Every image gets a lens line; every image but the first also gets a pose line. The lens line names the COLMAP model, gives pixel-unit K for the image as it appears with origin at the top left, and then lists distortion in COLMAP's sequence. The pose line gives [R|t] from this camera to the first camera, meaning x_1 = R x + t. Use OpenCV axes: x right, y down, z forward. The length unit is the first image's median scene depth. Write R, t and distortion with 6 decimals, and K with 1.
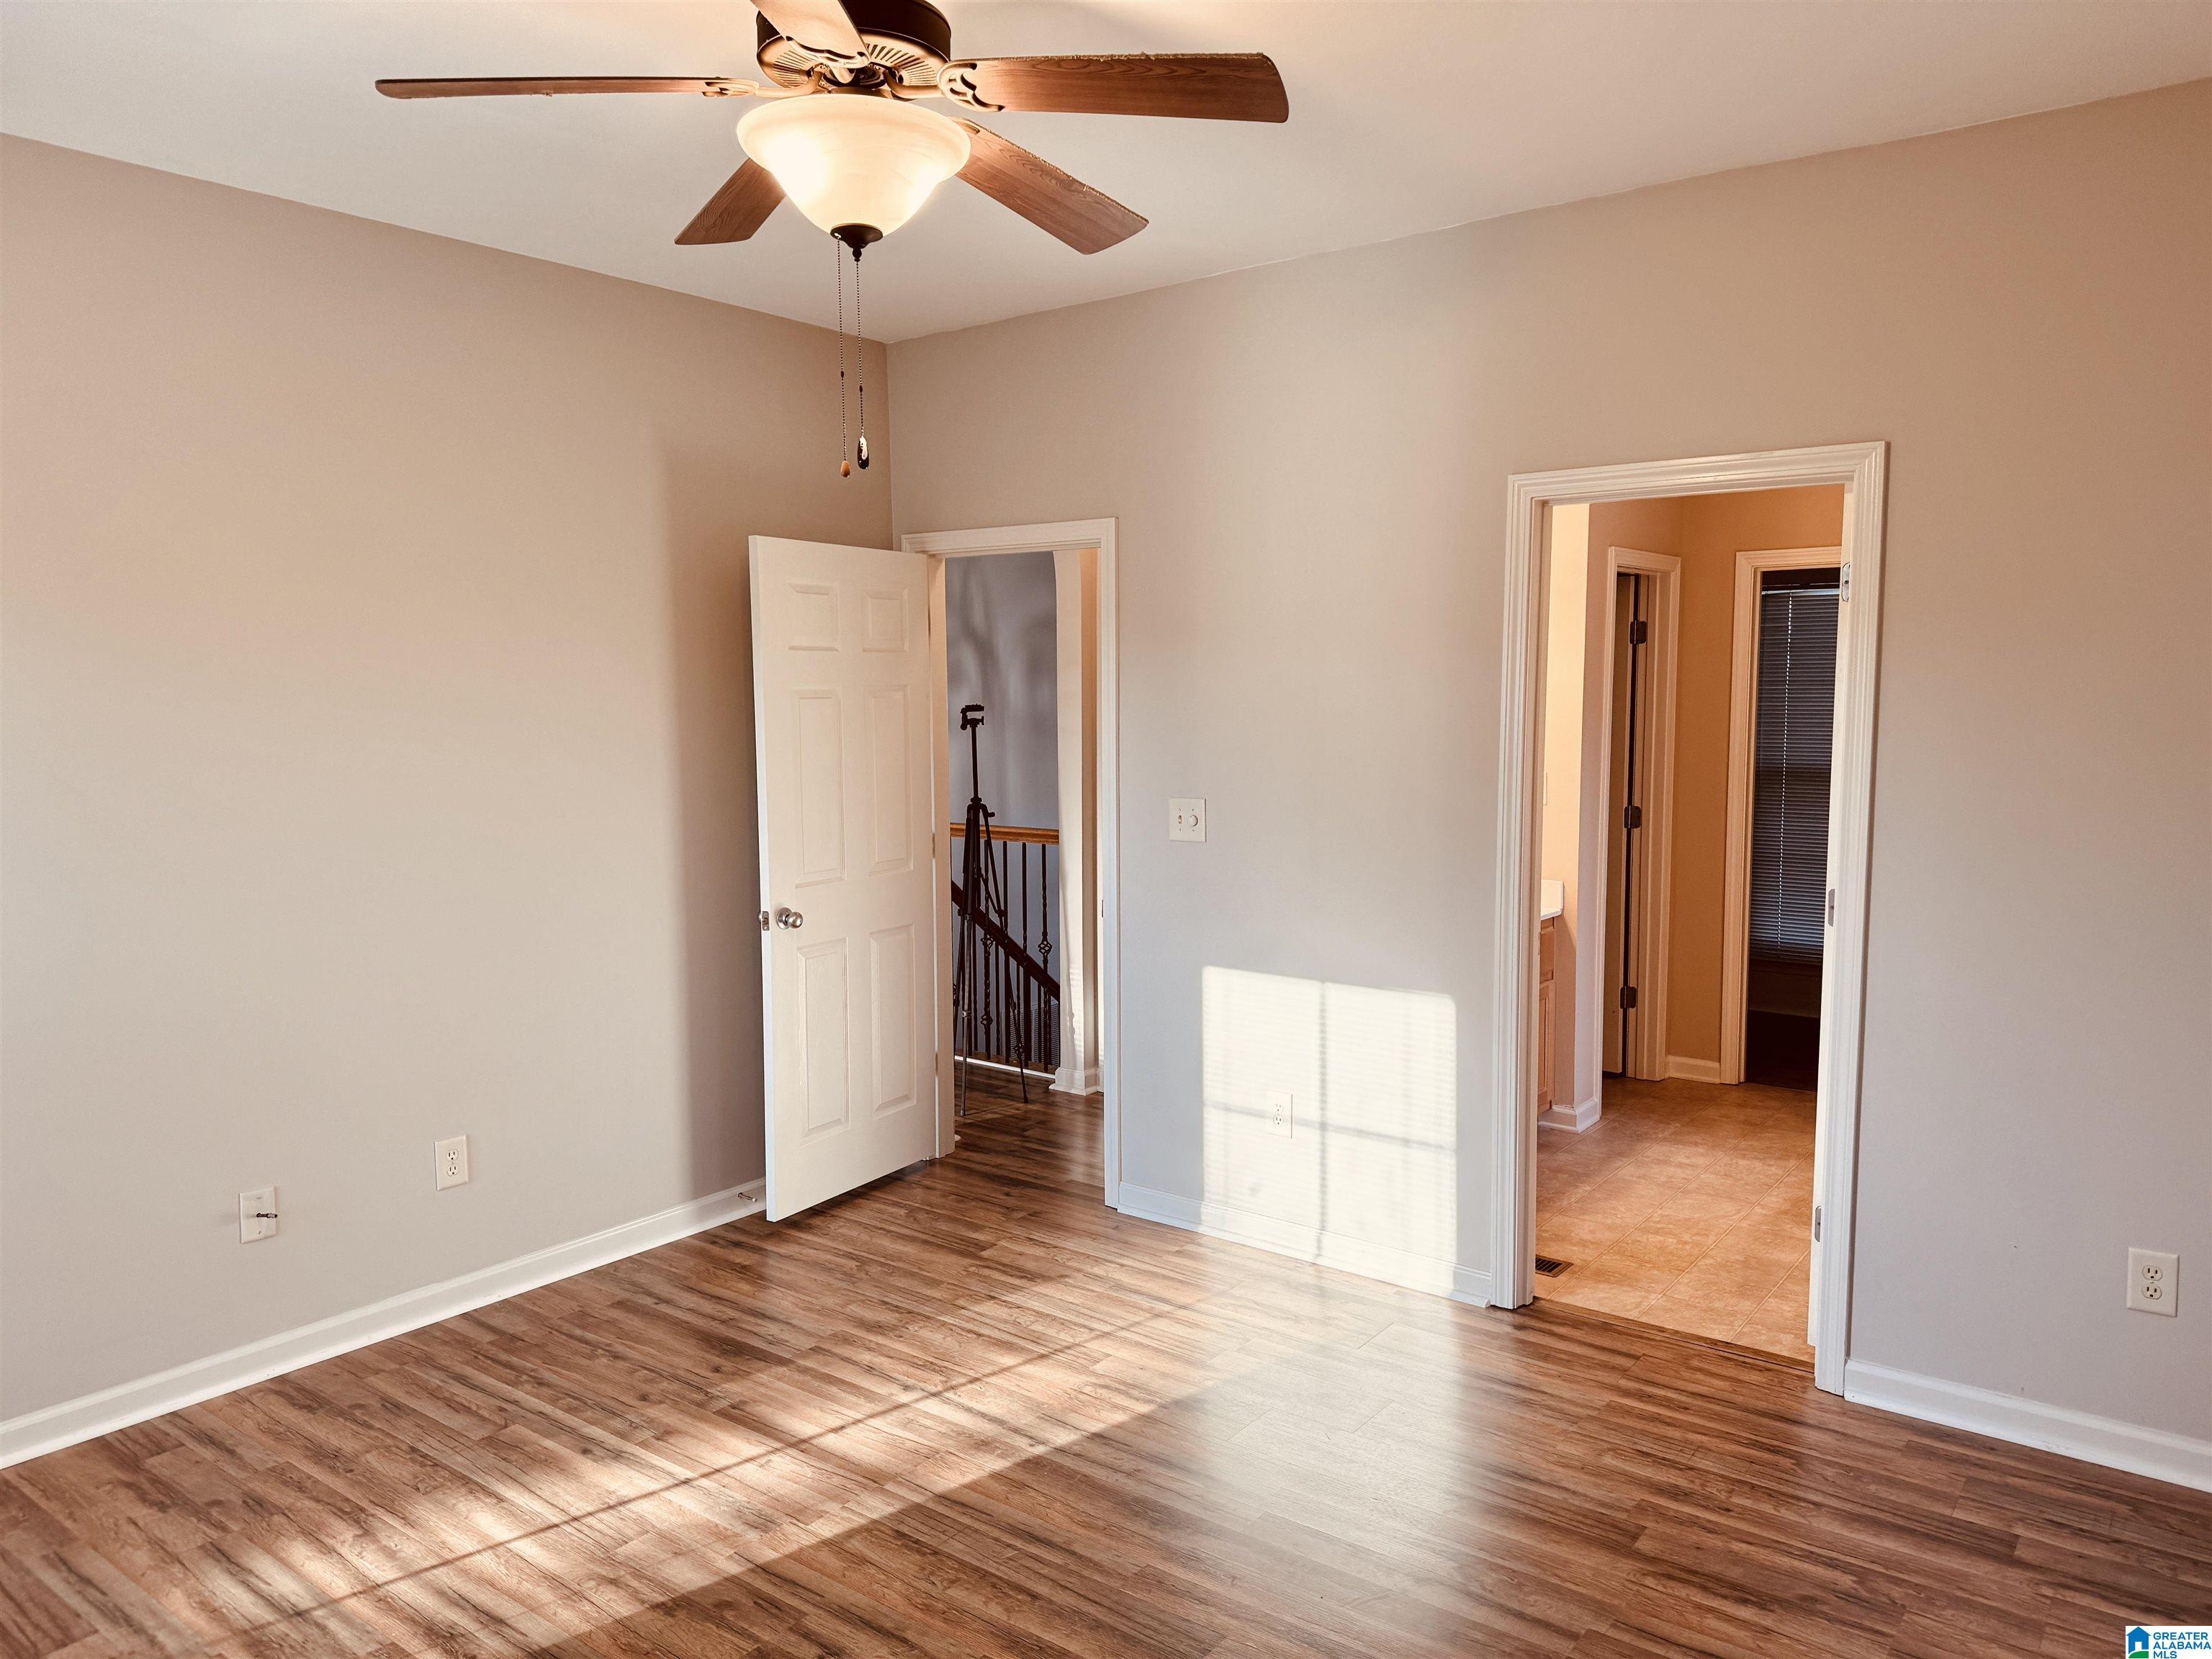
lens RADIAL K [[1552.9, 0, 1106.0], [0, 1552.9, 829.5], [0, 0, 1]] dist [0.002901, -0.006513]
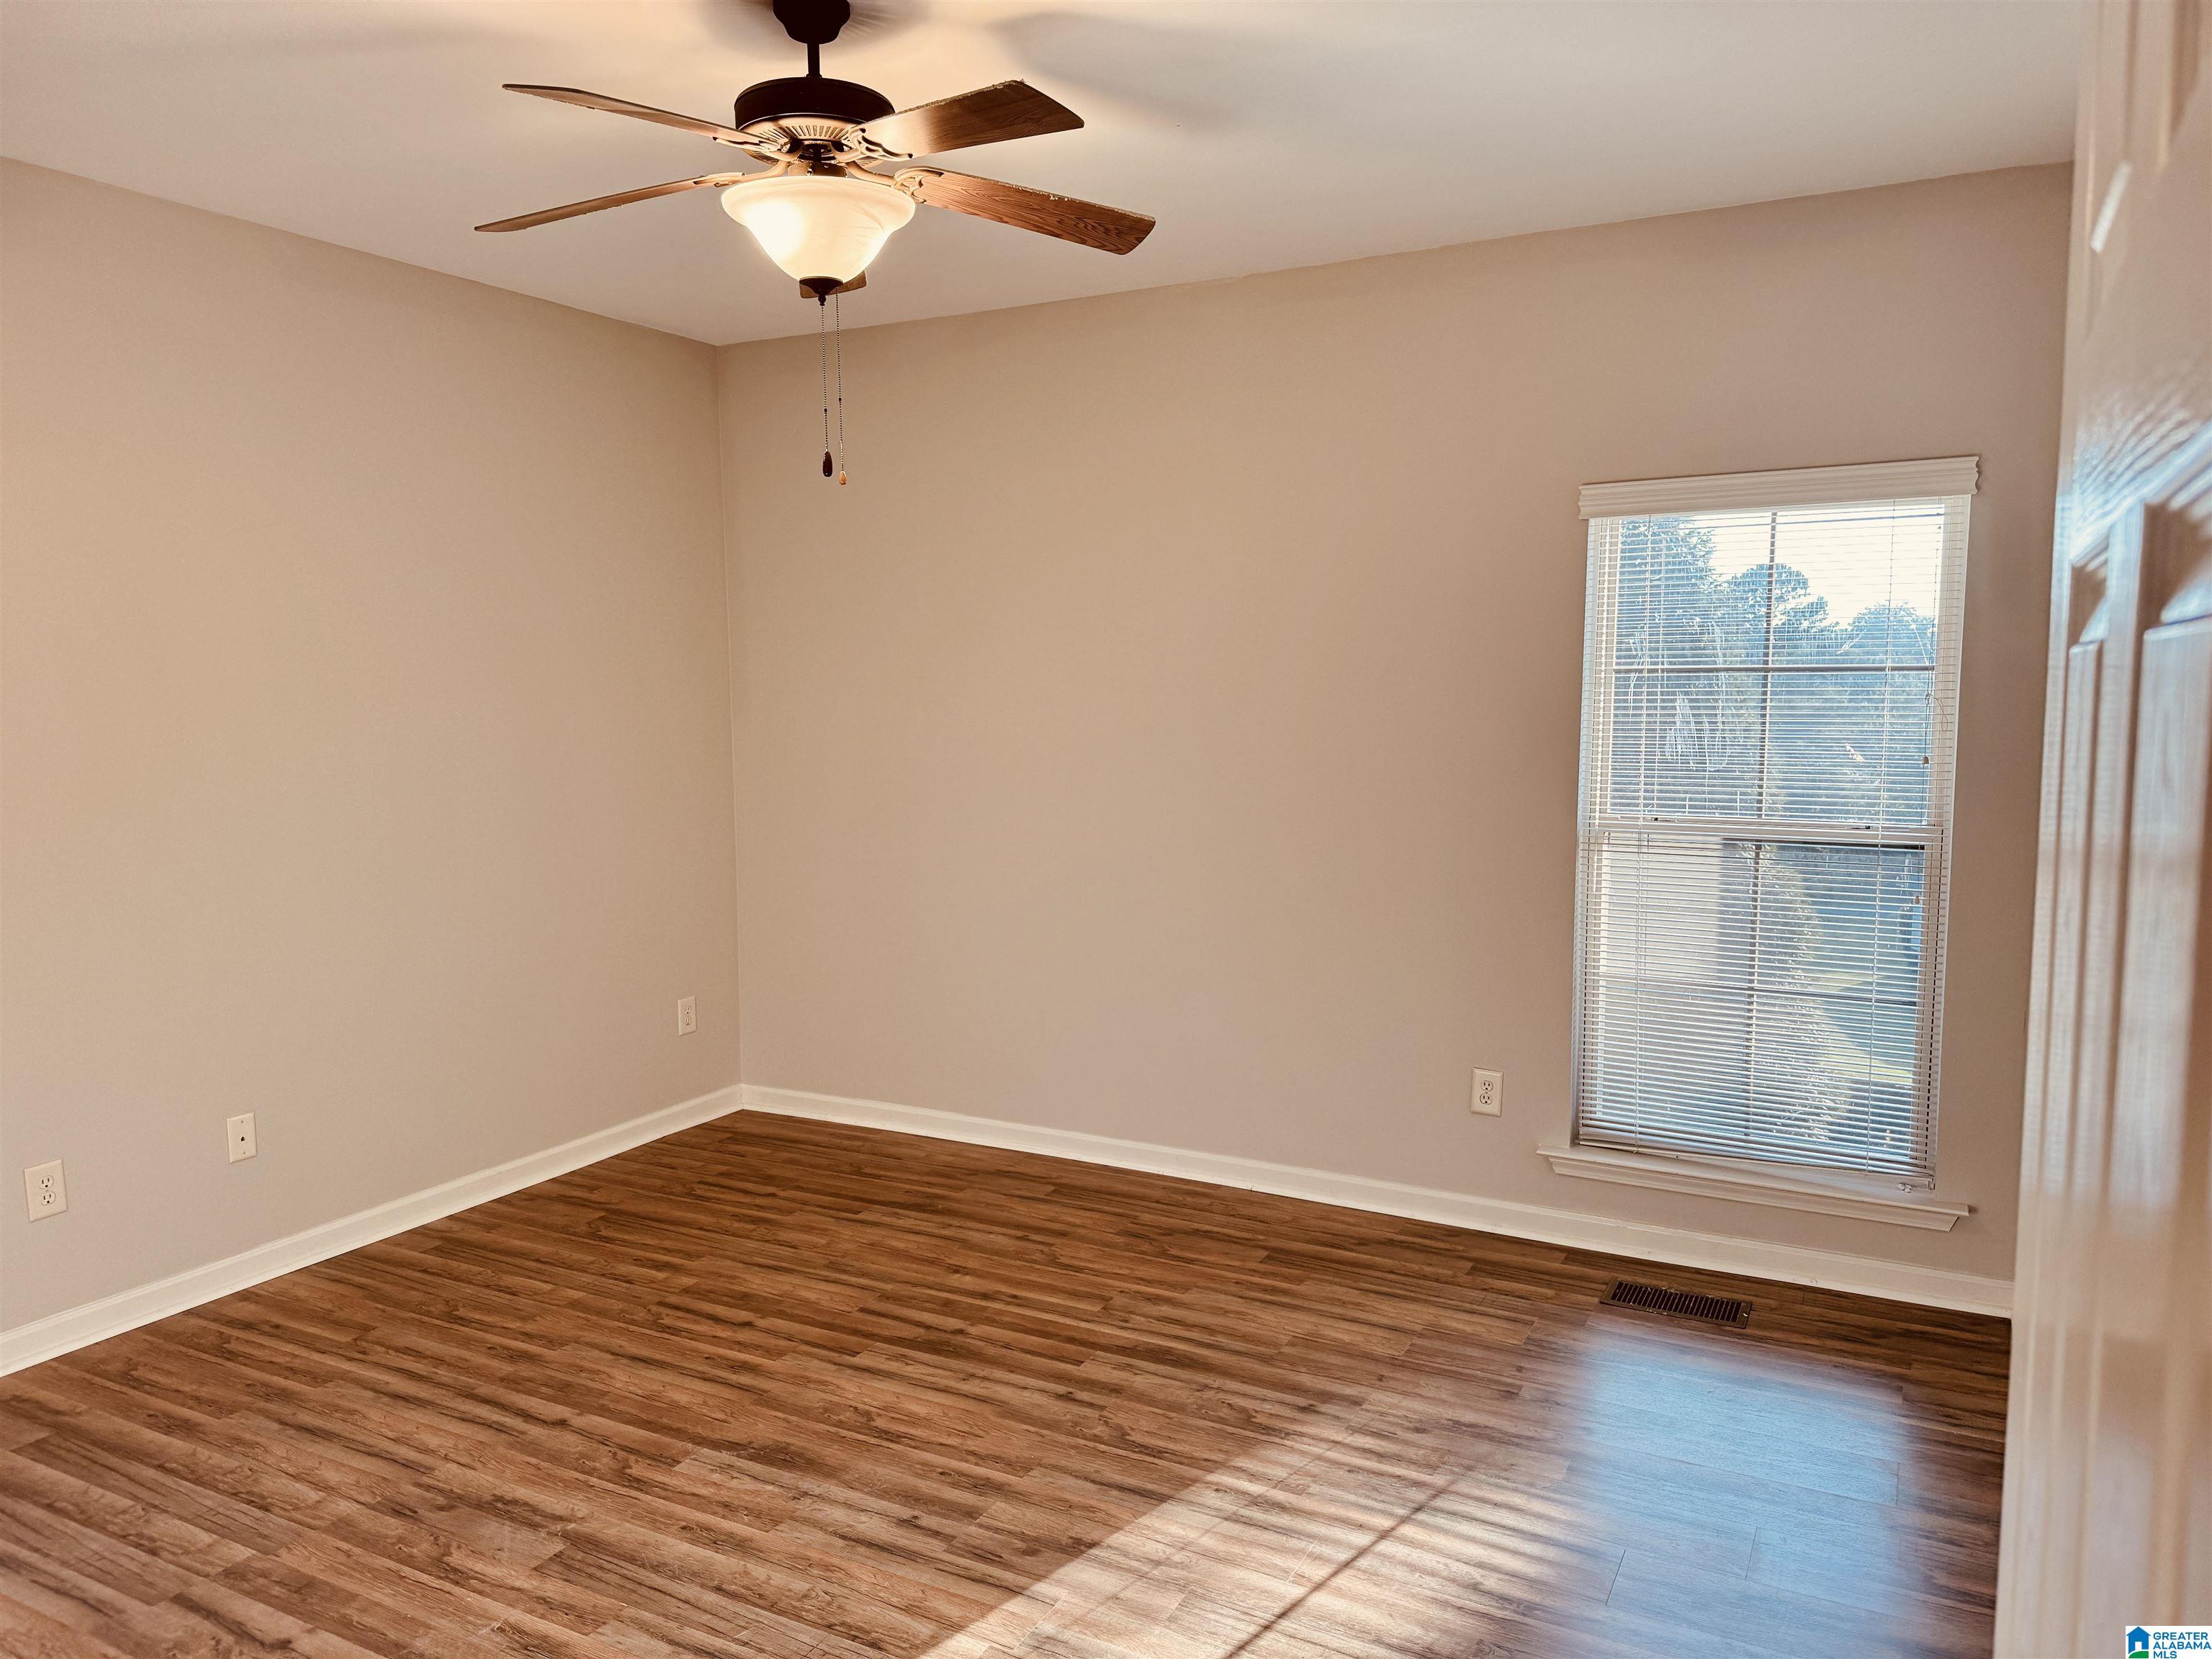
lens RADIAL K [[1552.9, 0, 1106.0], [0, 1552.9, 829.5], [0, 0, 1]] dist [0.002901, -0.006513]
pose [[-0.985796, 0.027435, -0.165693, -0.135790], [-0.004746, 0.981623, 0.190770, -0.161016], [0.167882, 0.188847, -0.967550, 1.871346]]
